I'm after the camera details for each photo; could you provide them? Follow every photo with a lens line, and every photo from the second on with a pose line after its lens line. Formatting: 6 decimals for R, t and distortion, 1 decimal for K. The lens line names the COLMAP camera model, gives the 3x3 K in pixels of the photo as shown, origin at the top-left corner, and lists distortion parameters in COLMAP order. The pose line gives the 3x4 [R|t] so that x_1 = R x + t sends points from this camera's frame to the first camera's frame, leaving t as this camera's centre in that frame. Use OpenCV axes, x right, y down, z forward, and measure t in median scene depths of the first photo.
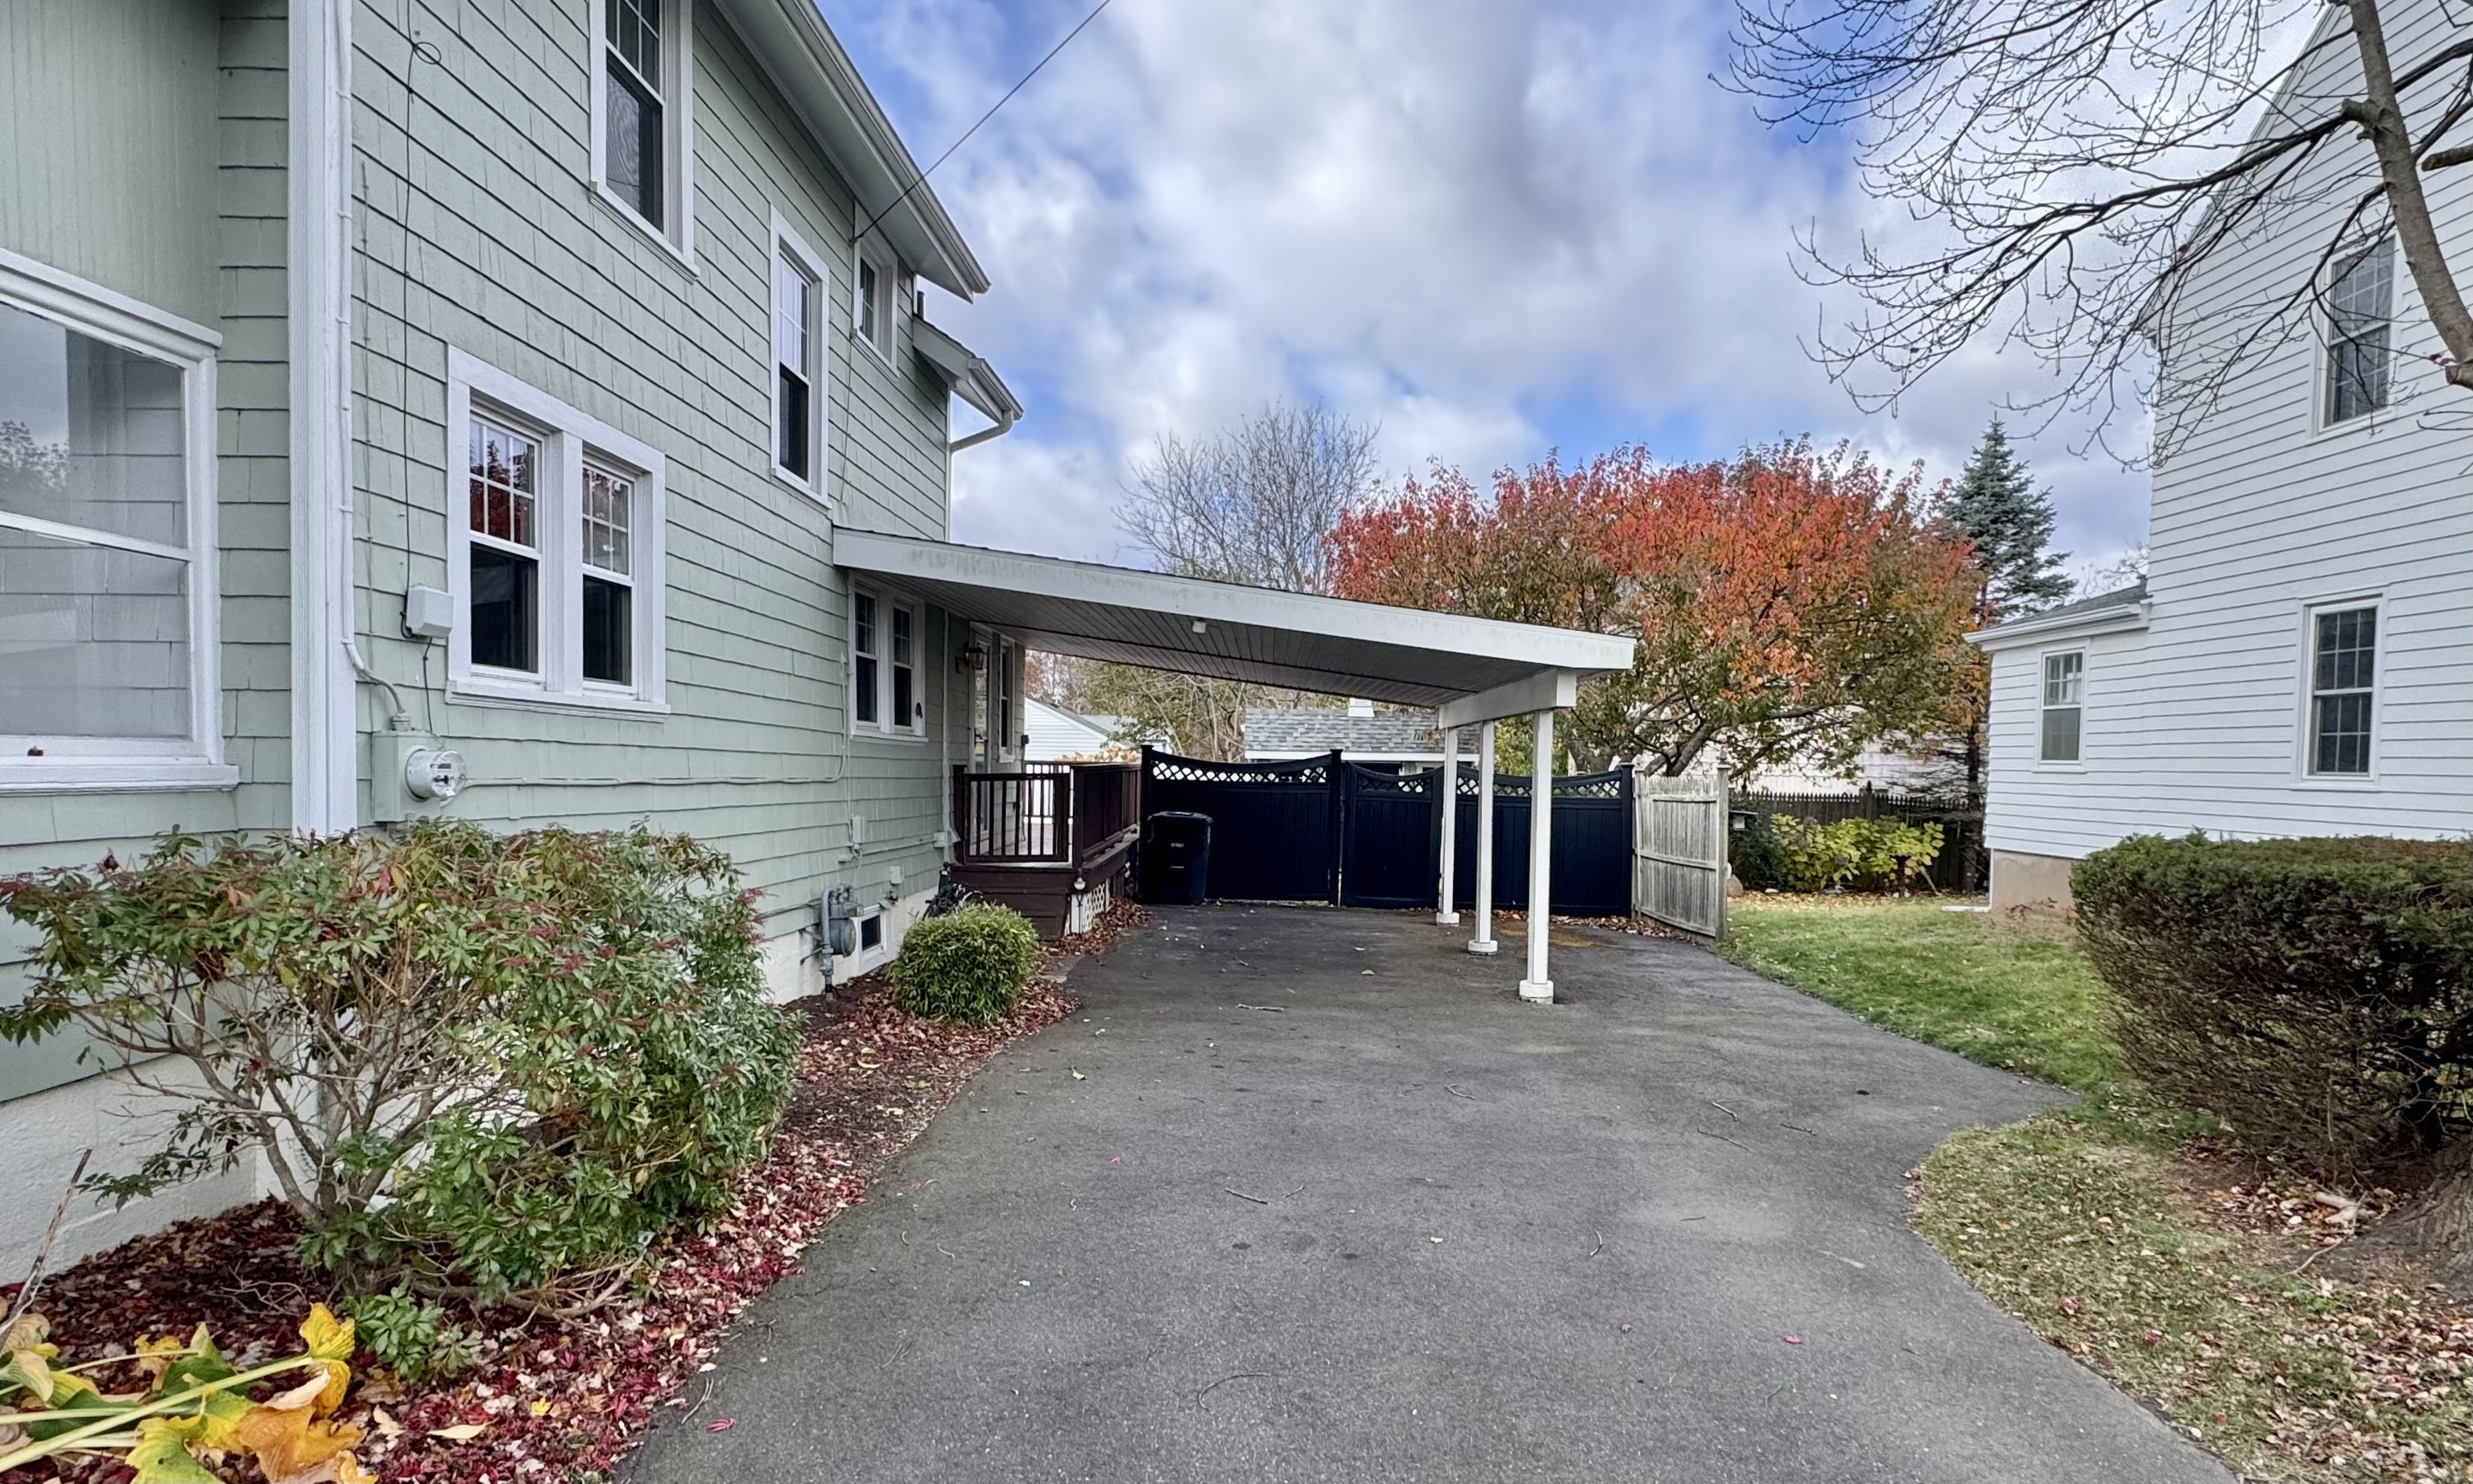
lens RADIAL K [[1285.4, 0, 1258.3], [0, 1285.4, 815.4], [0, 0, 1]] dist [-0.004190, 0.000209]
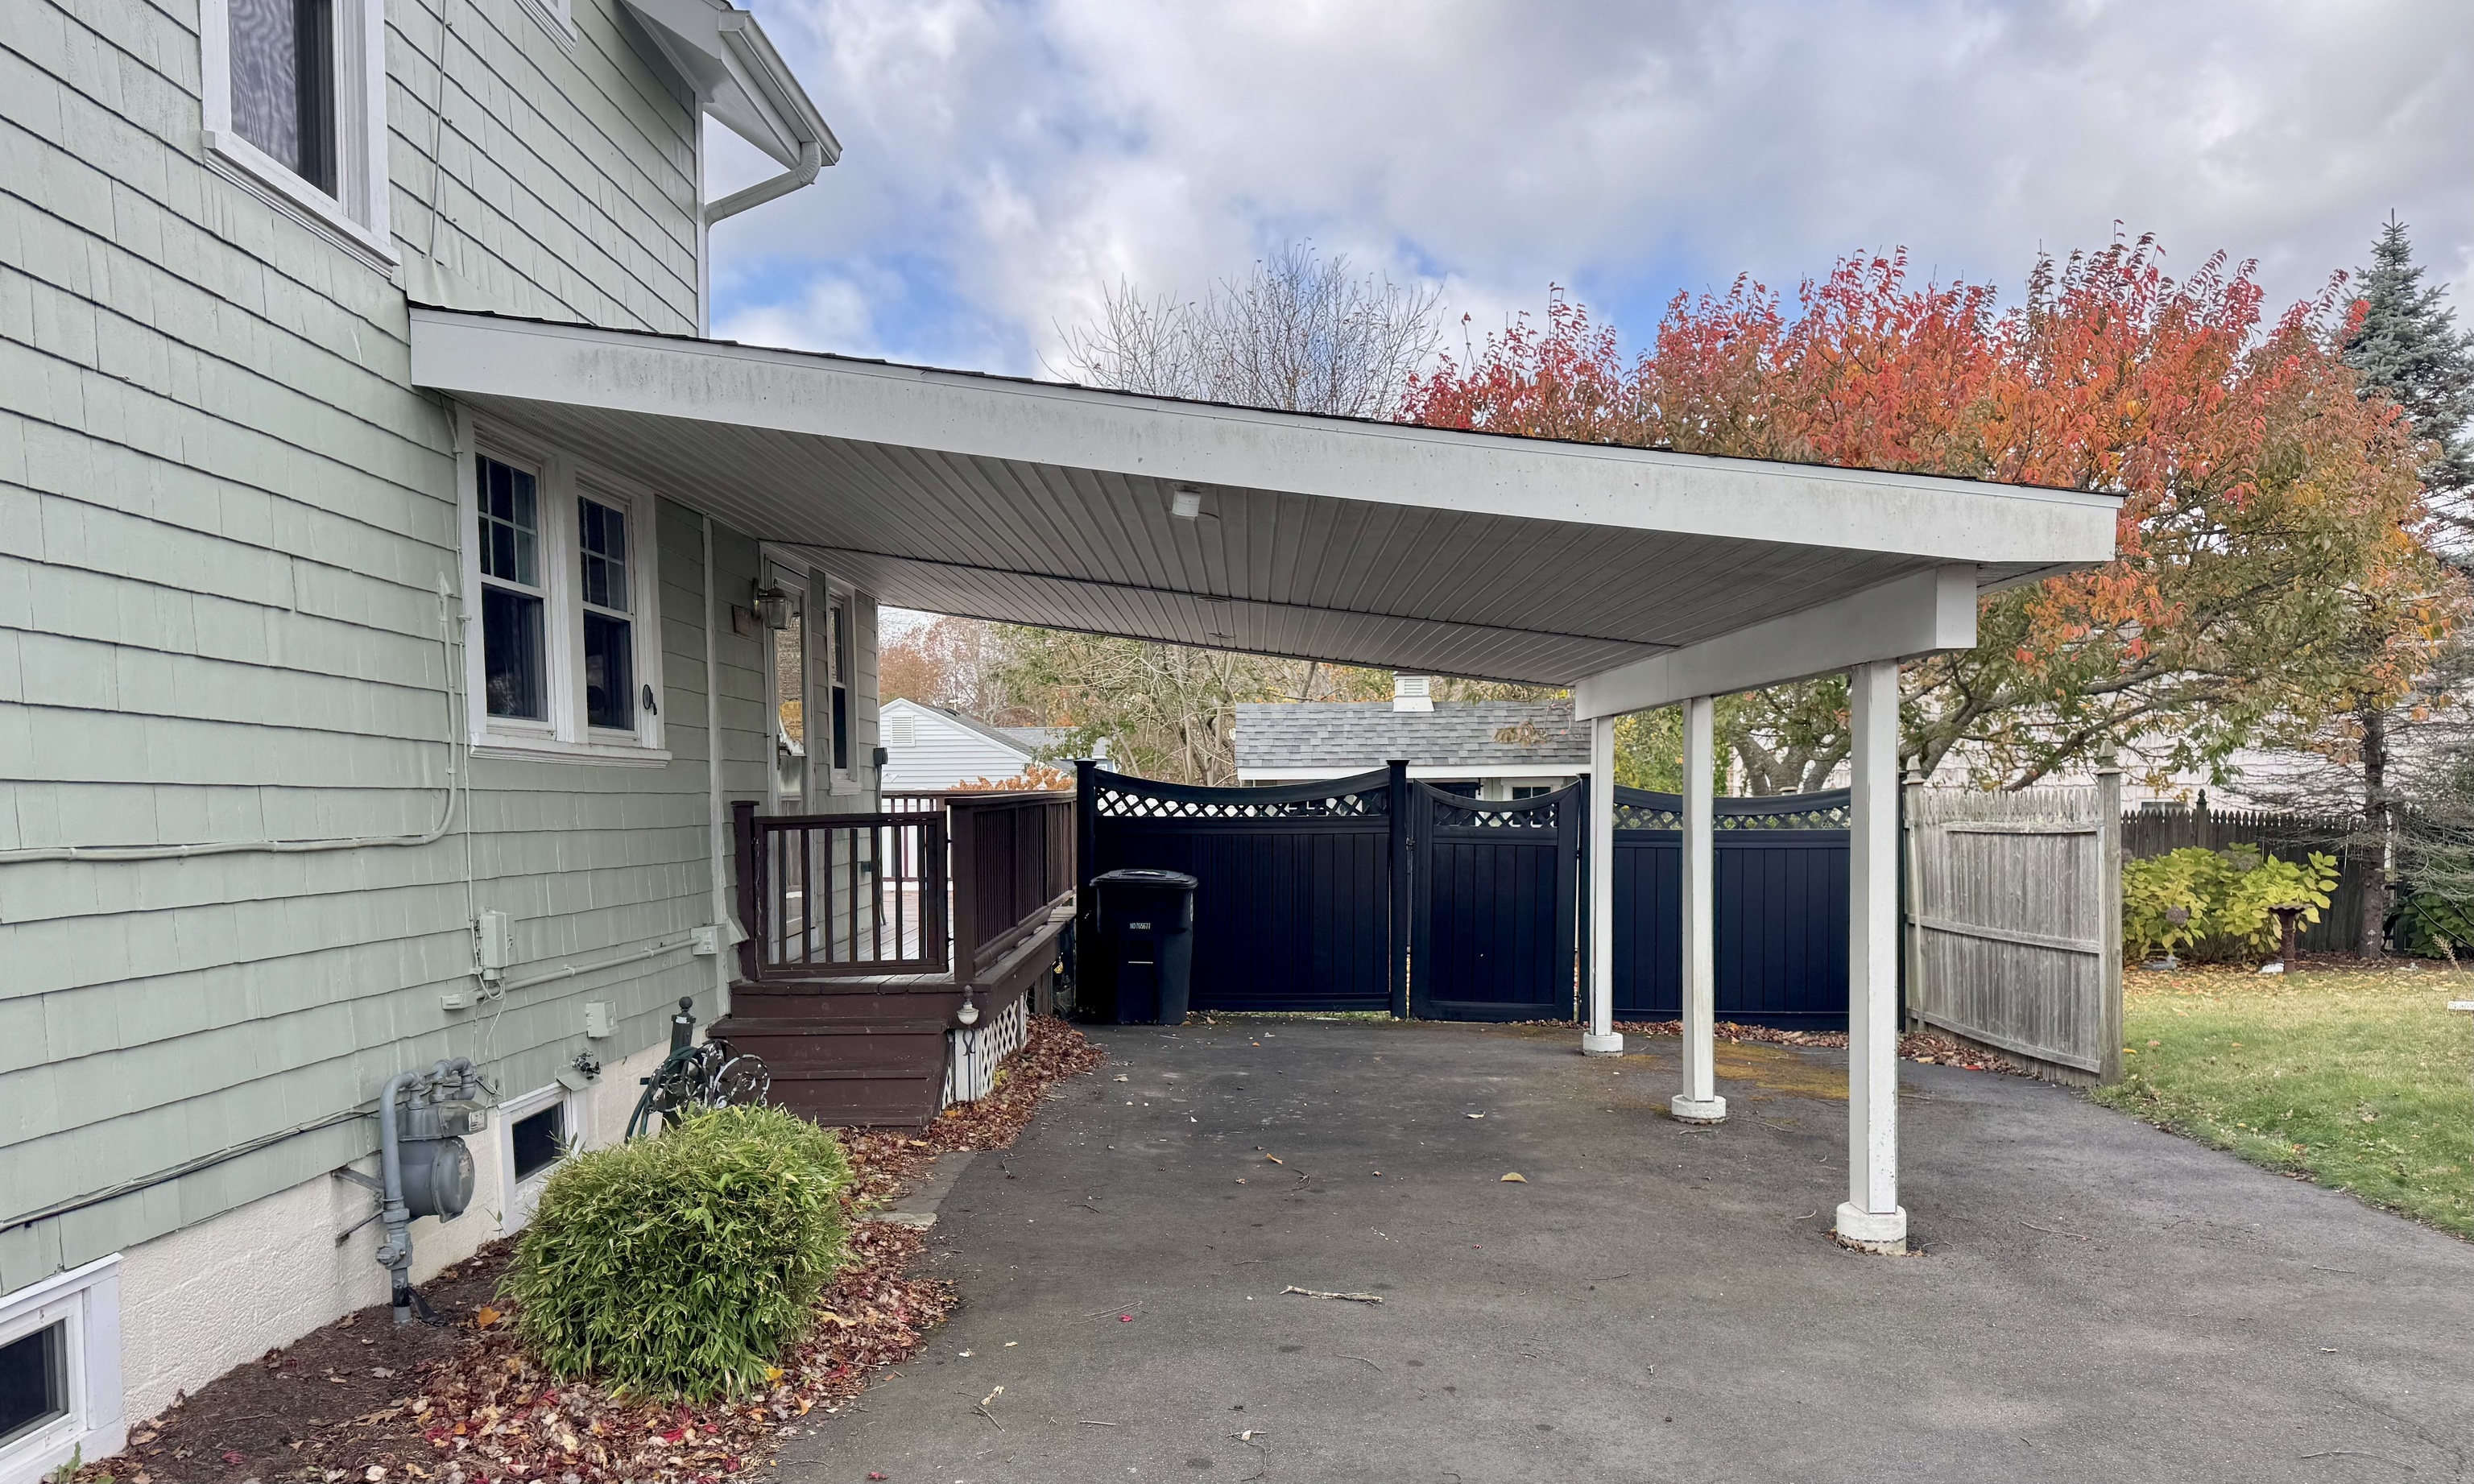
lens RADIAL K [[1715.0, 0, 1232.0], [0, 1715.0, 880.0], [0, 0, 1]] dist [0.037801, -0.010169]
pose [[0.999713, -0.023816, -0.002664, -0.023566], [0.023848, 0.999633, 0.012855, -0.010562], [0.002357, -0.012914, 0.999914, 0.276861]]
